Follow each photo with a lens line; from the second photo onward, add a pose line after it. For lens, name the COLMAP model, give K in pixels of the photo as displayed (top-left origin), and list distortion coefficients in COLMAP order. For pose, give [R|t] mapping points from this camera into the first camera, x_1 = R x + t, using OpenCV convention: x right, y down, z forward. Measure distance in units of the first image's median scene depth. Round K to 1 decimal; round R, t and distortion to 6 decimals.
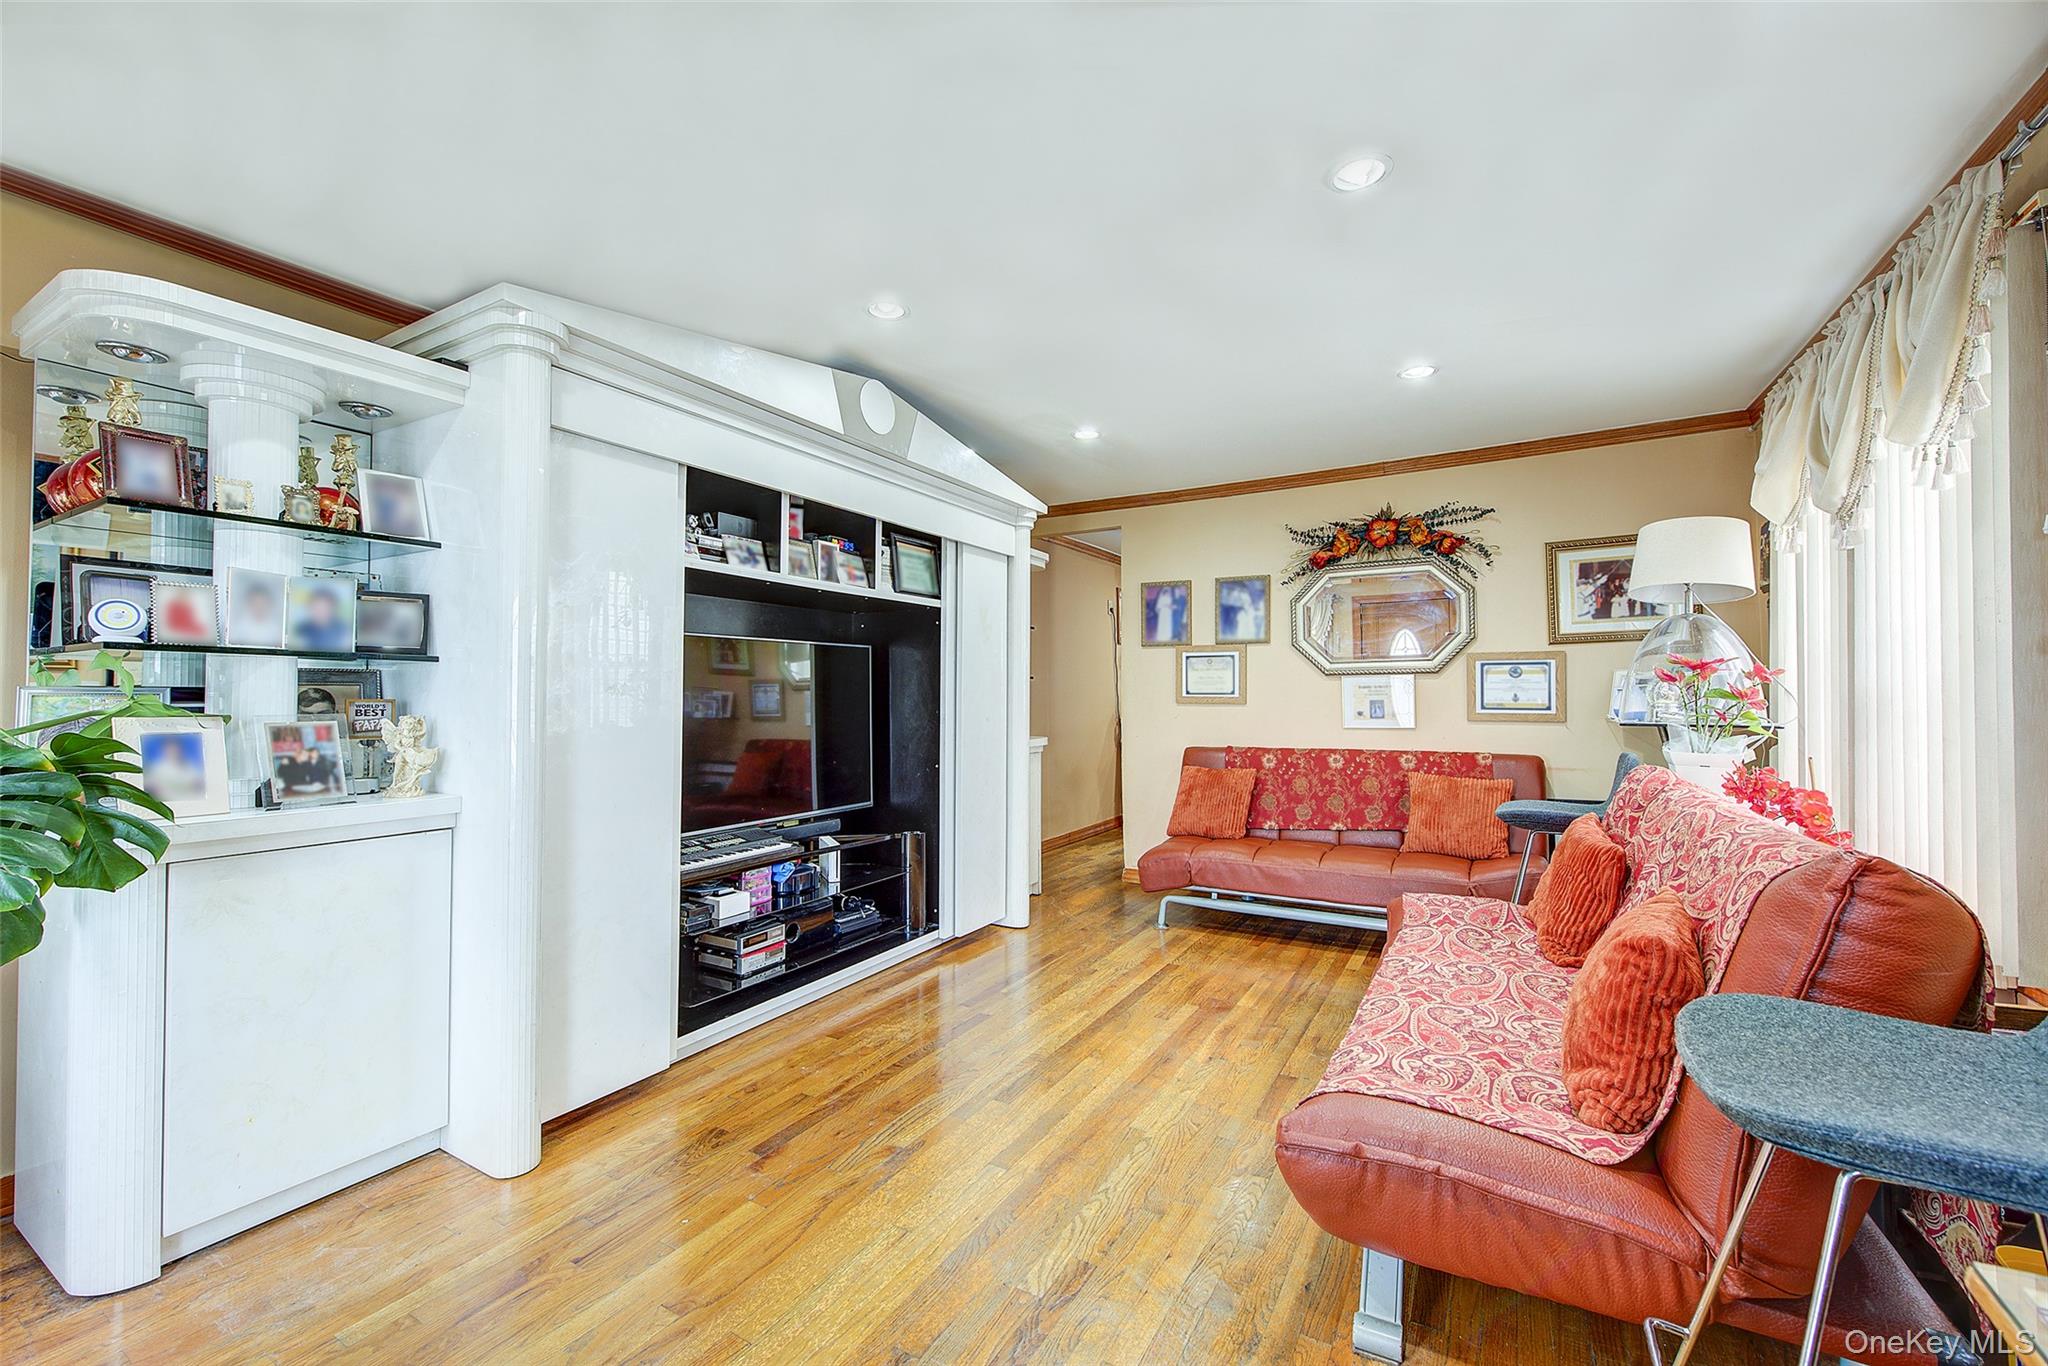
lens RADIAL K [[822.2, 0, 1027.9], [0, 822.2, 681.7], [0, 0, 1]] dist [0.002069, -0.003586]
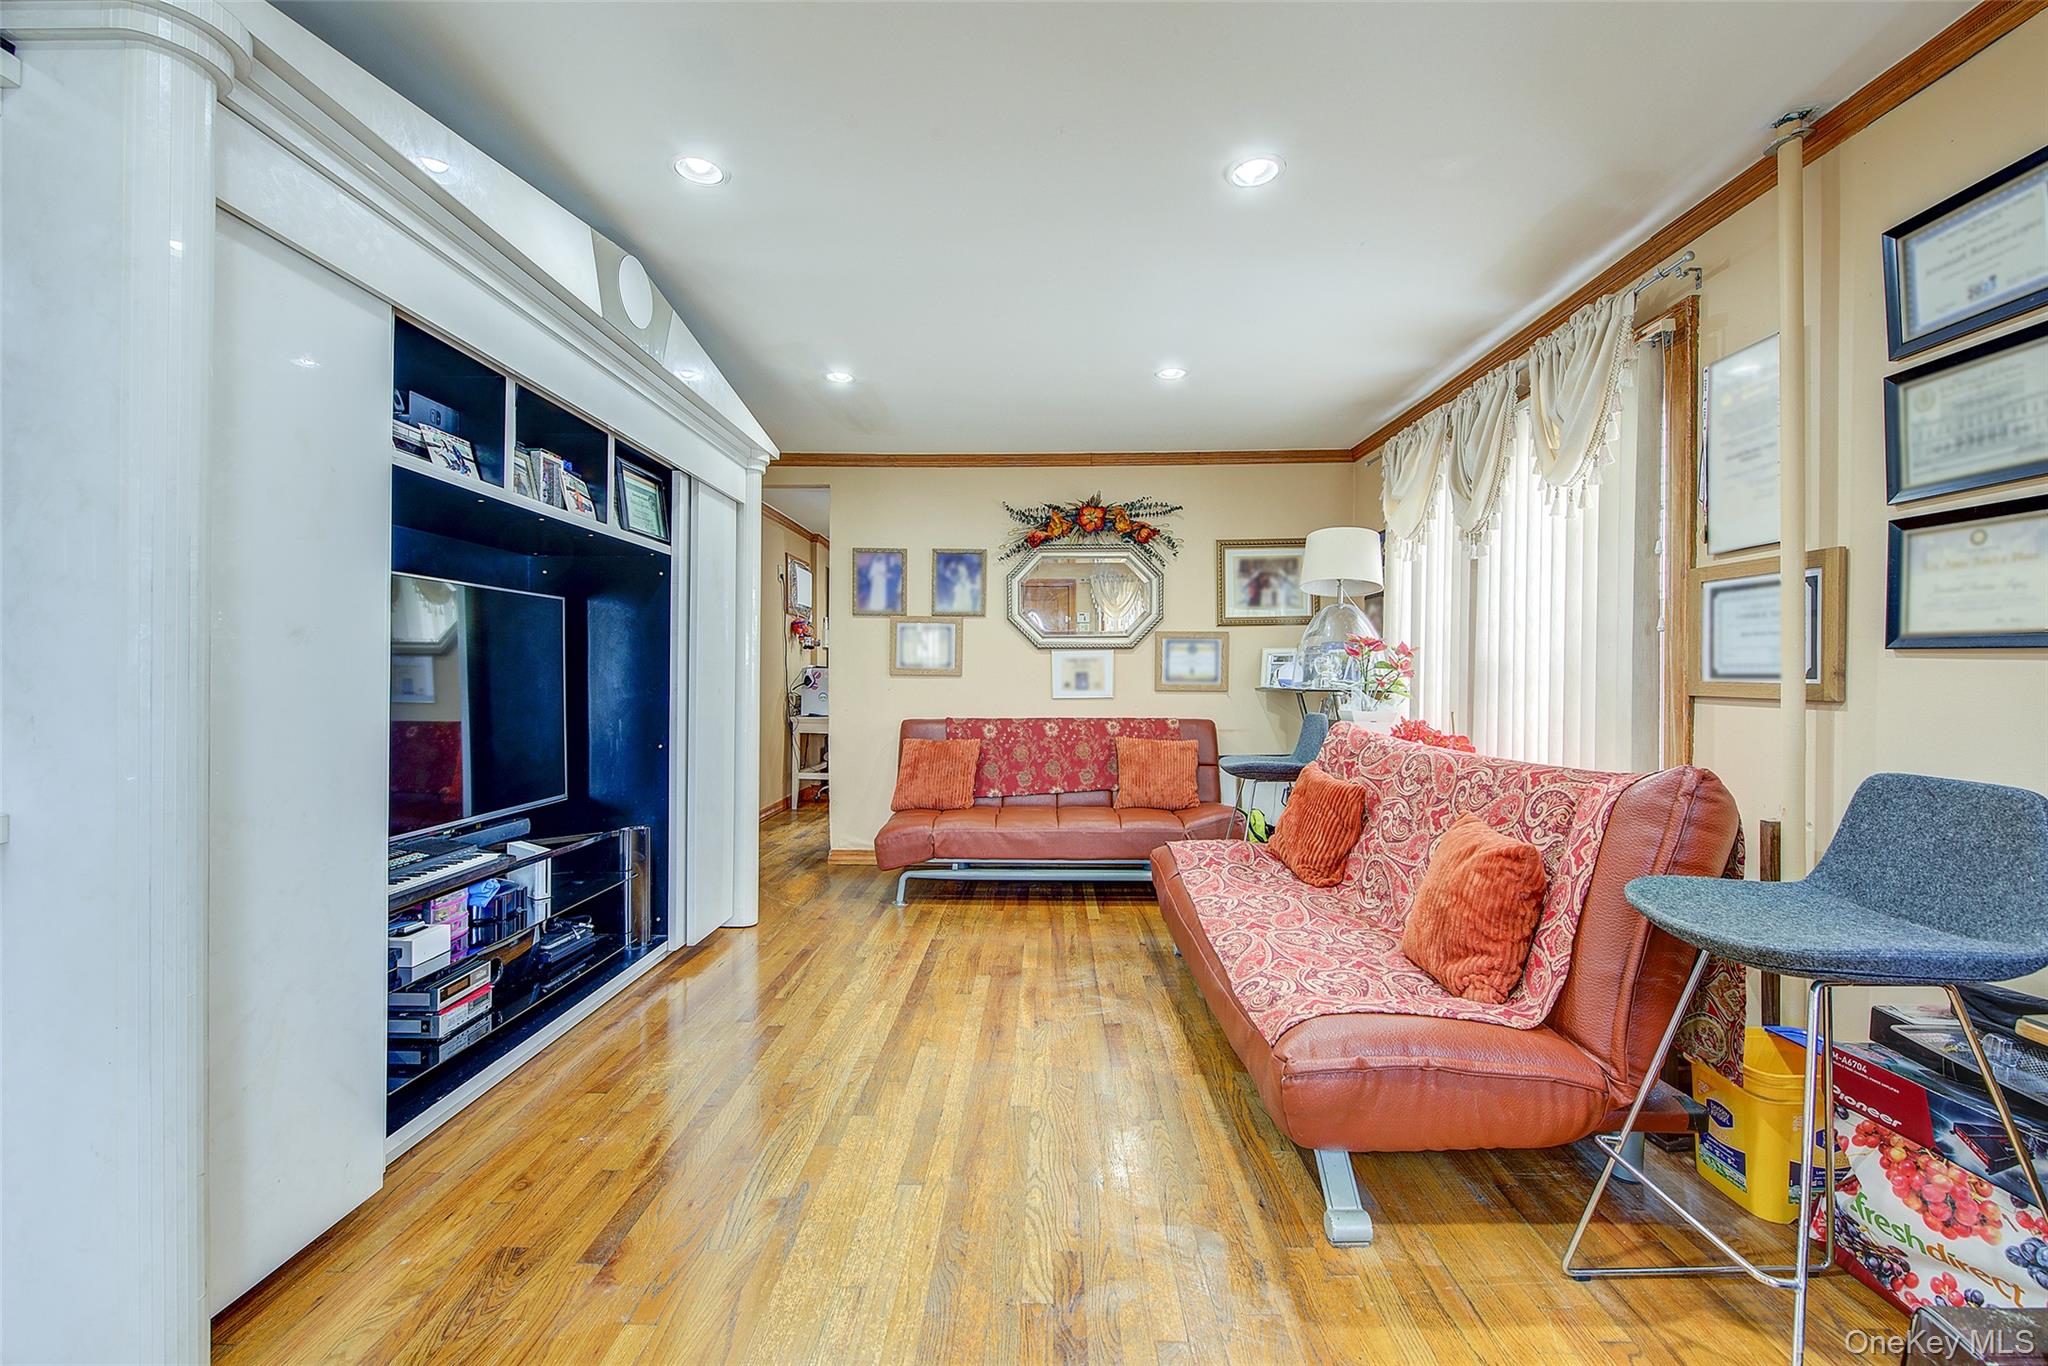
lens RADIAL K [[822.2, 0, 1027.9], [0, 822.2, 681.7], [0, 0, 1]] dist [0.002069, -0.003586]
pose [[0.875174, 0.001995, 0.483804, -0.203048], [-0.014135, 0.999670, 0.021446, 0.015265], [-0.483601, -0.025608, 0.874914, 0.101149]]
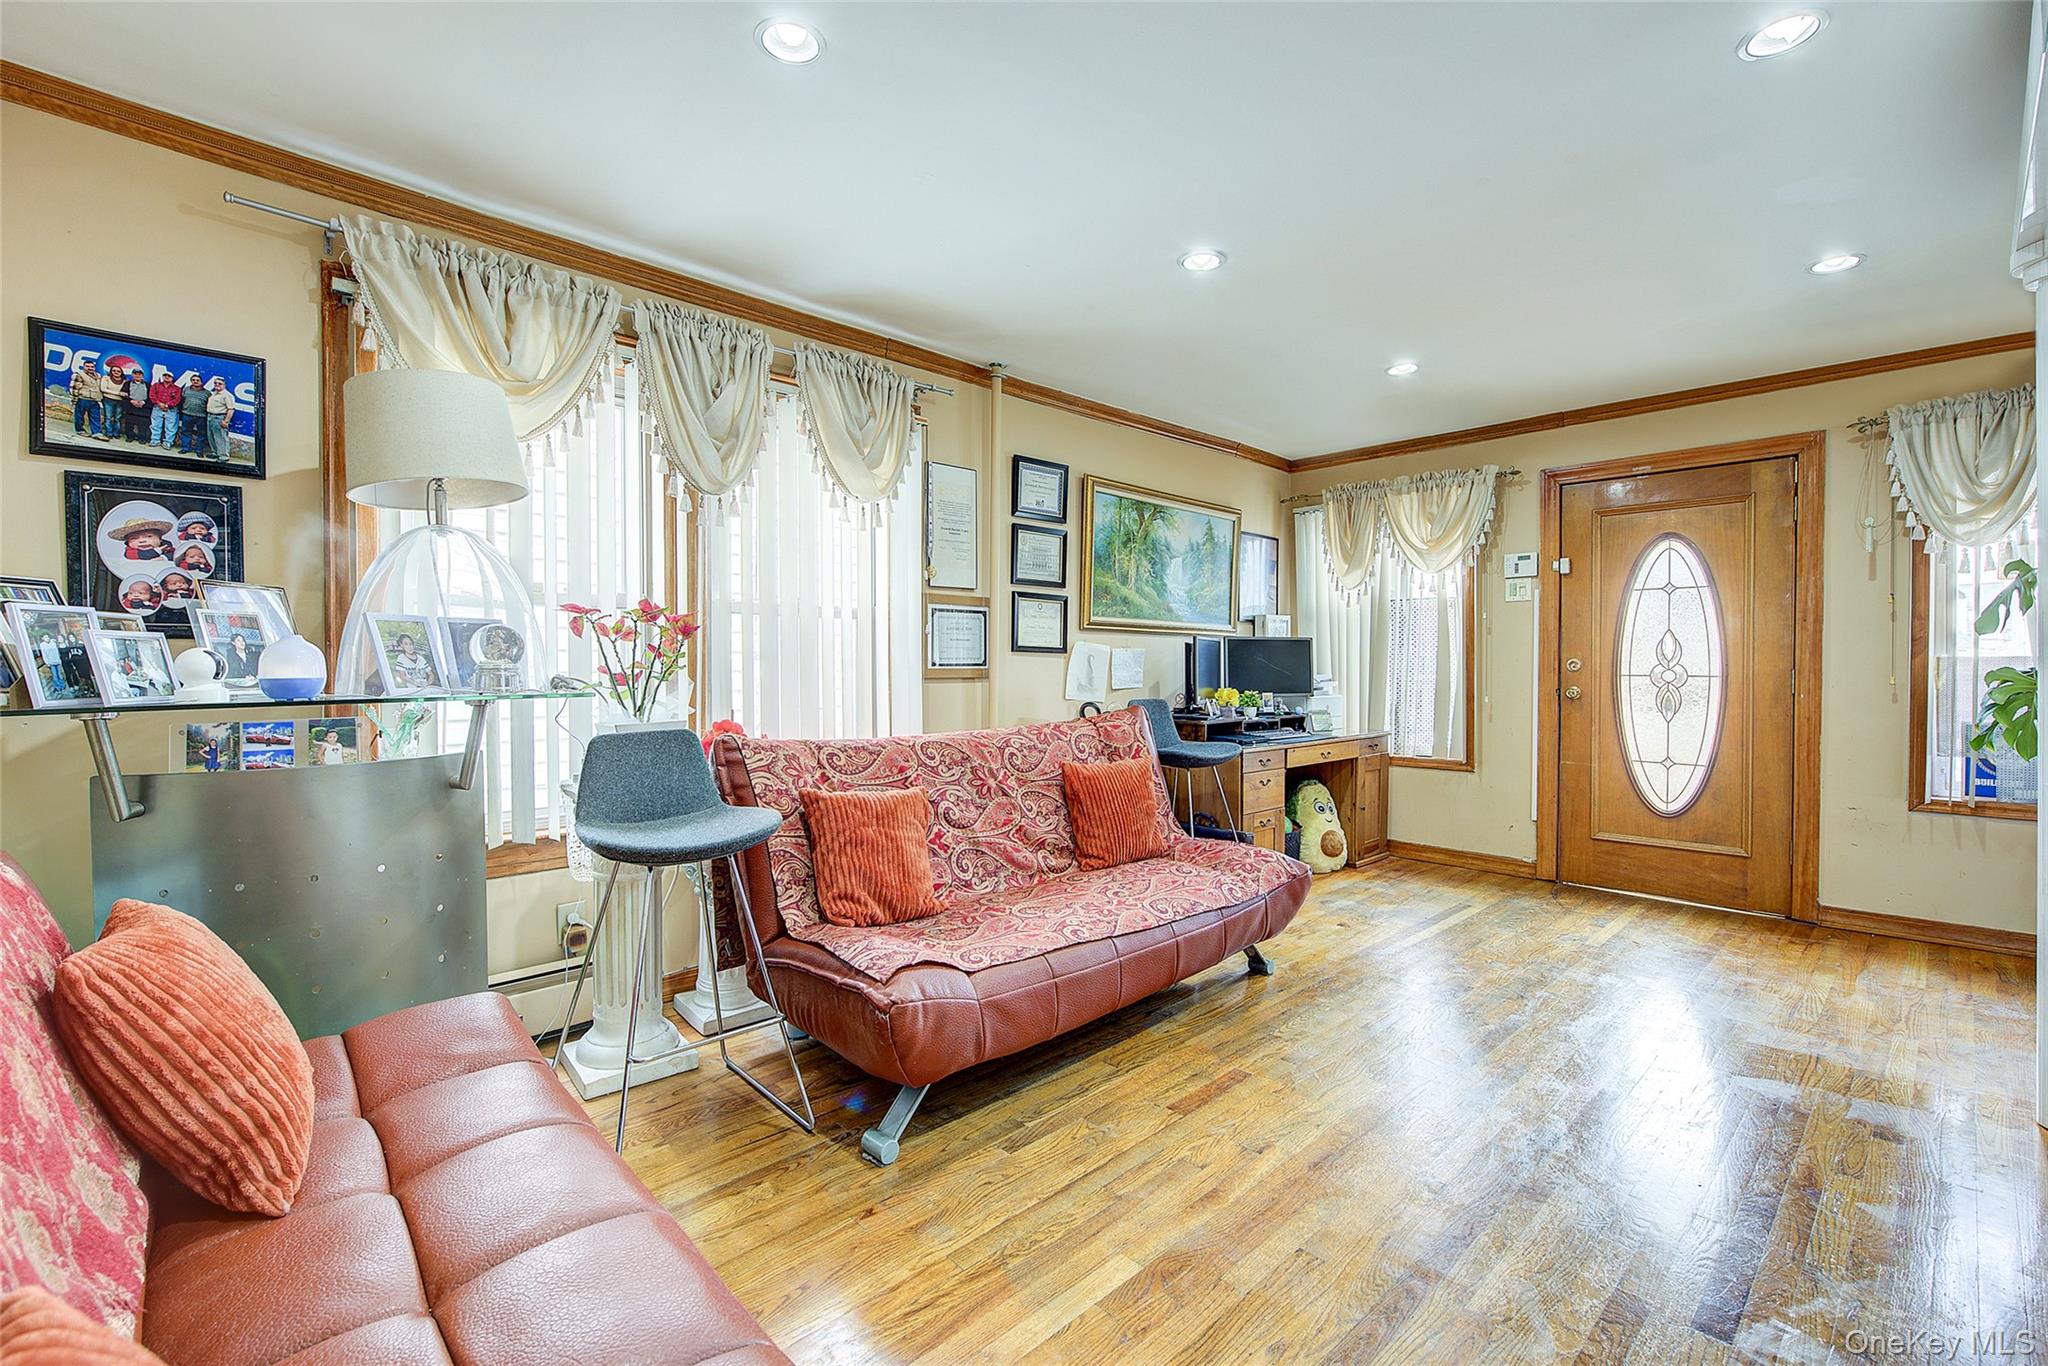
lens RADIAL K [[892.6, 0, 1047.2], [0, 892.6, 667.4], [0, 0, 1]] dist [0.000578, -0.003105]
pose [[-0.965553, 0.007075, 0.260112, 0.145028], [0.003705, 0.999903, -0.013444, 0.034088], [-0.260182, -0.012017, -0.965485, 1.338449]]
